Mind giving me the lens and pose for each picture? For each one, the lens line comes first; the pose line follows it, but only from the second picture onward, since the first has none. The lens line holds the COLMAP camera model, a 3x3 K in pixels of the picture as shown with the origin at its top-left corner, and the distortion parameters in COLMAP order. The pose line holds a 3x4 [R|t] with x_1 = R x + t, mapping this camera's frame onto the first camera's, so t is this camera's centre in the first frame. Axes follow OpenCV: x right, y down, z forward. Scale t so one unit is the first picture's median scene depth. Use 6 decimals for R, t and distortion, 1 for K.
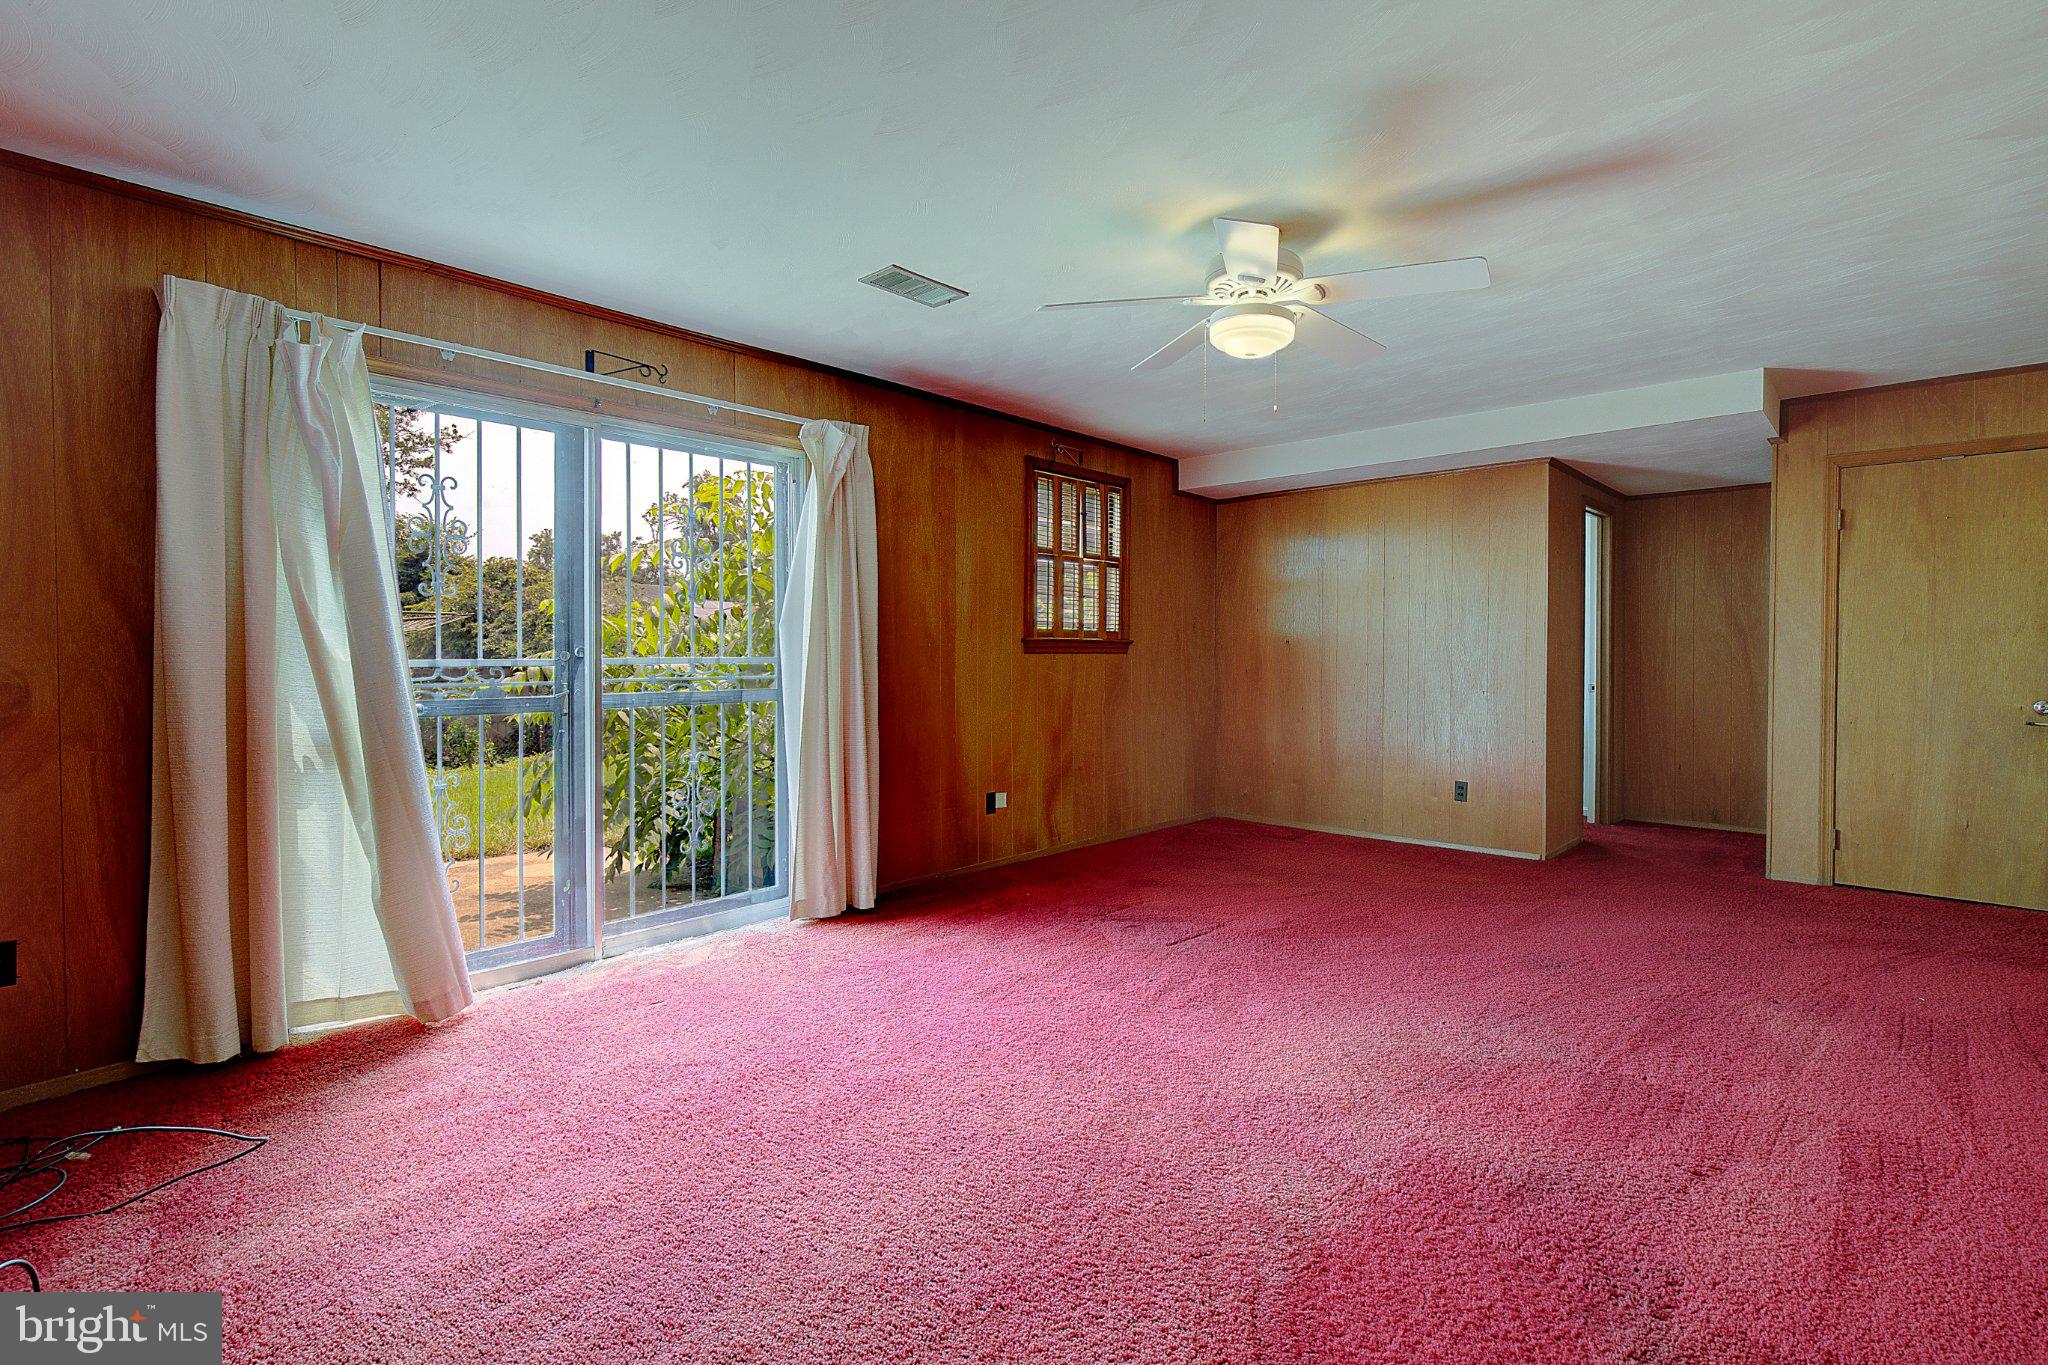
lens RADIAL K [[959.8, 0, 1038.4], [0, 959.8, 654.9], [0, 0, 1]] dist [-0.000440, 0.000637]
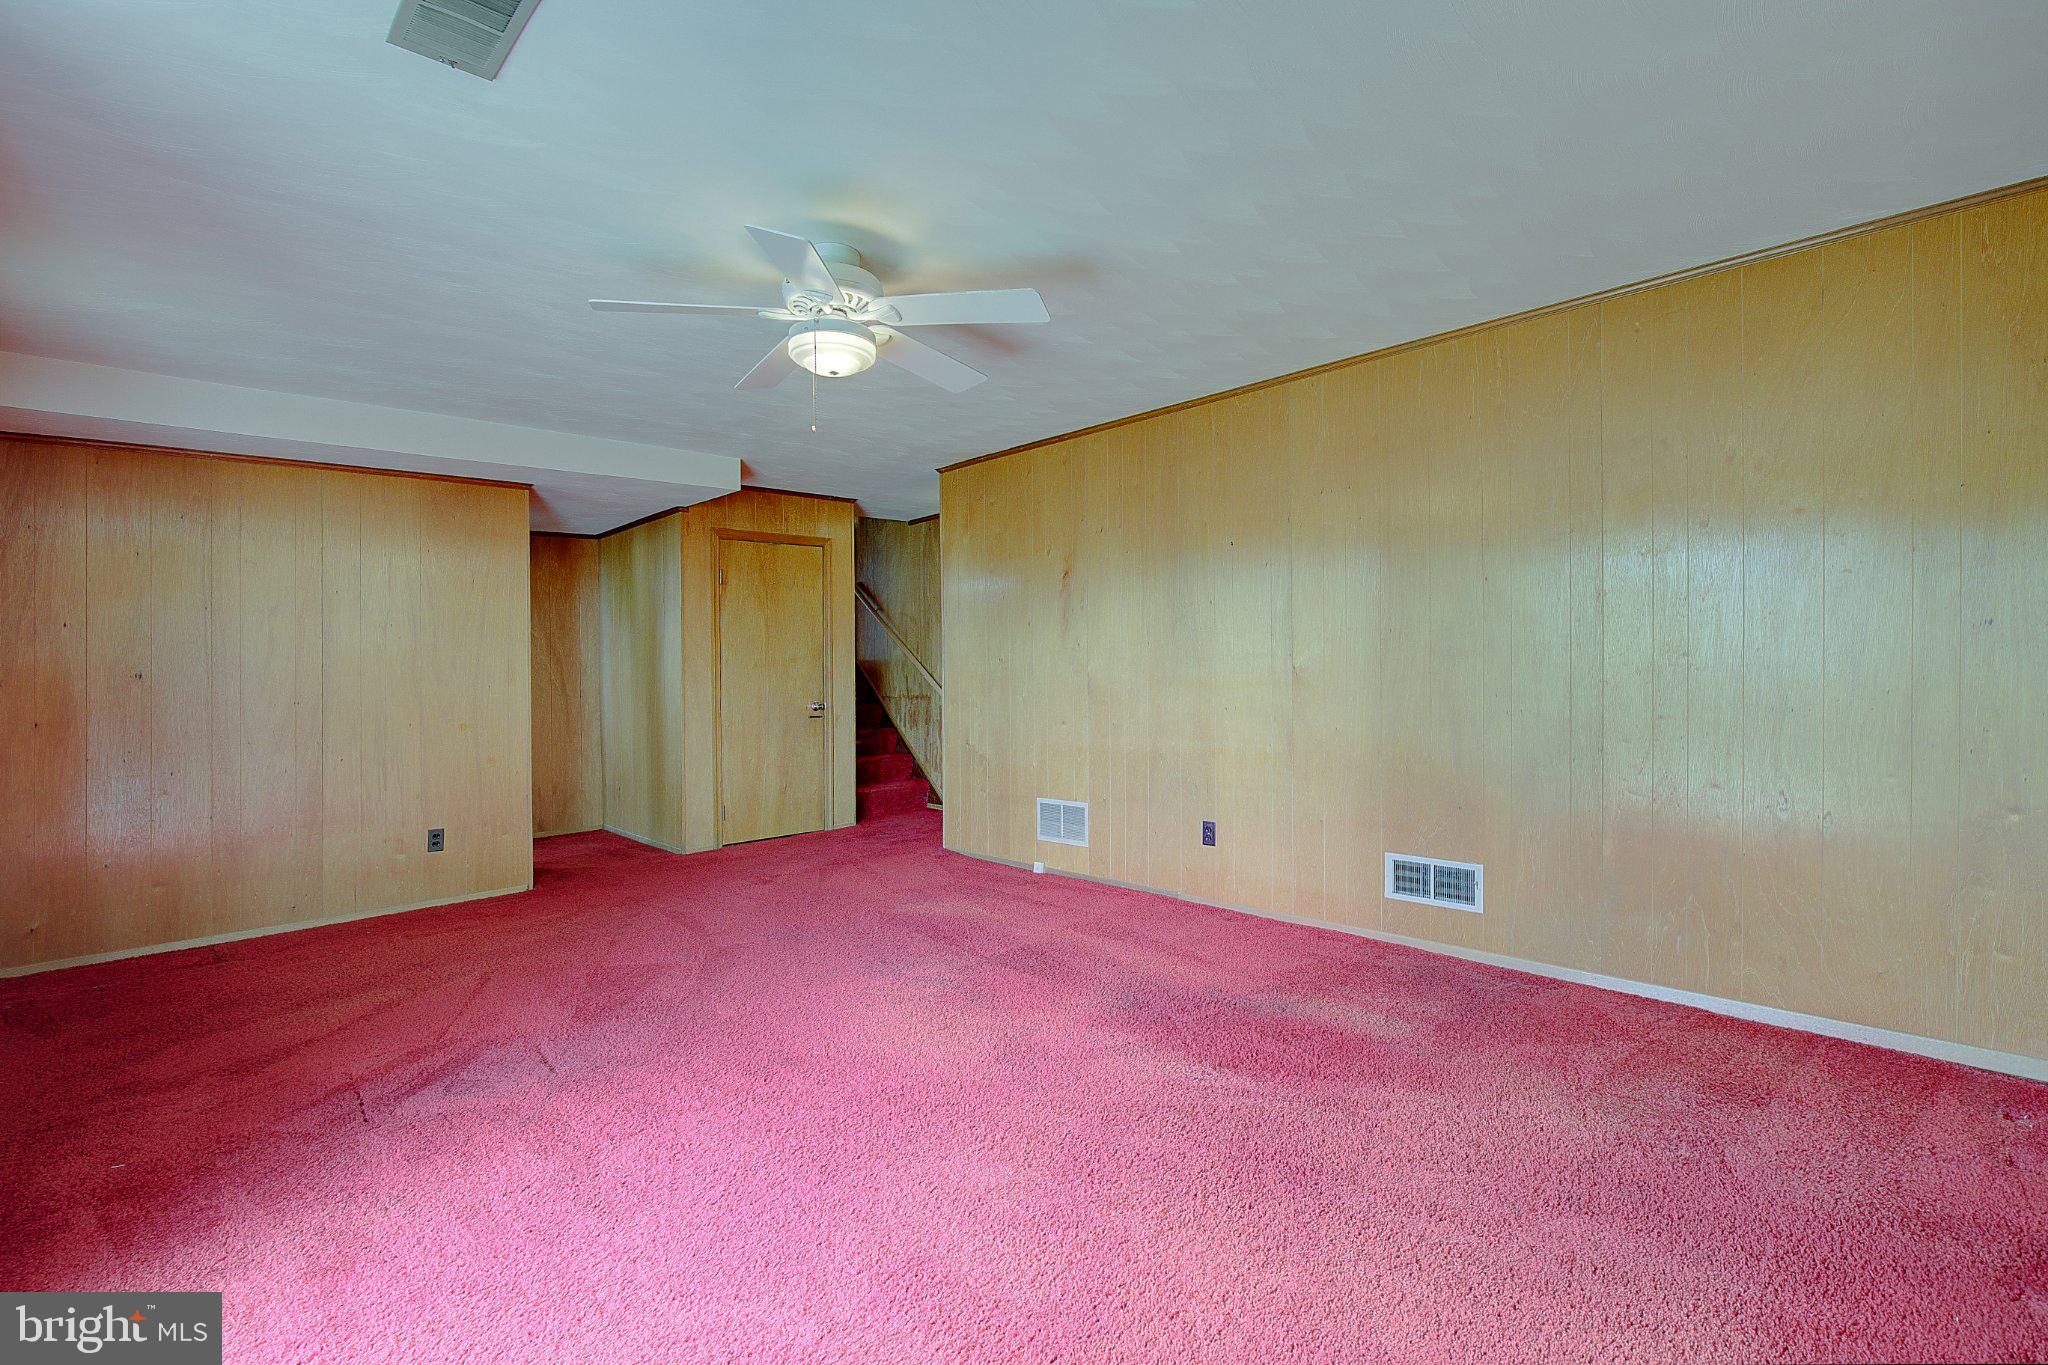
lens RADIAL K [[930.1, 0, 1055.1], [0, 930.1, 679.1], [0, 0, 1]] dist [-0.000046, -0.000214]
pose [[0.067069, -0.018365, 0.997579, -0.465685], [0.029296, 0.999436, 0.016430, -0.004051], [-0.997318, 0.028123, 0.067569, 0.460113]]
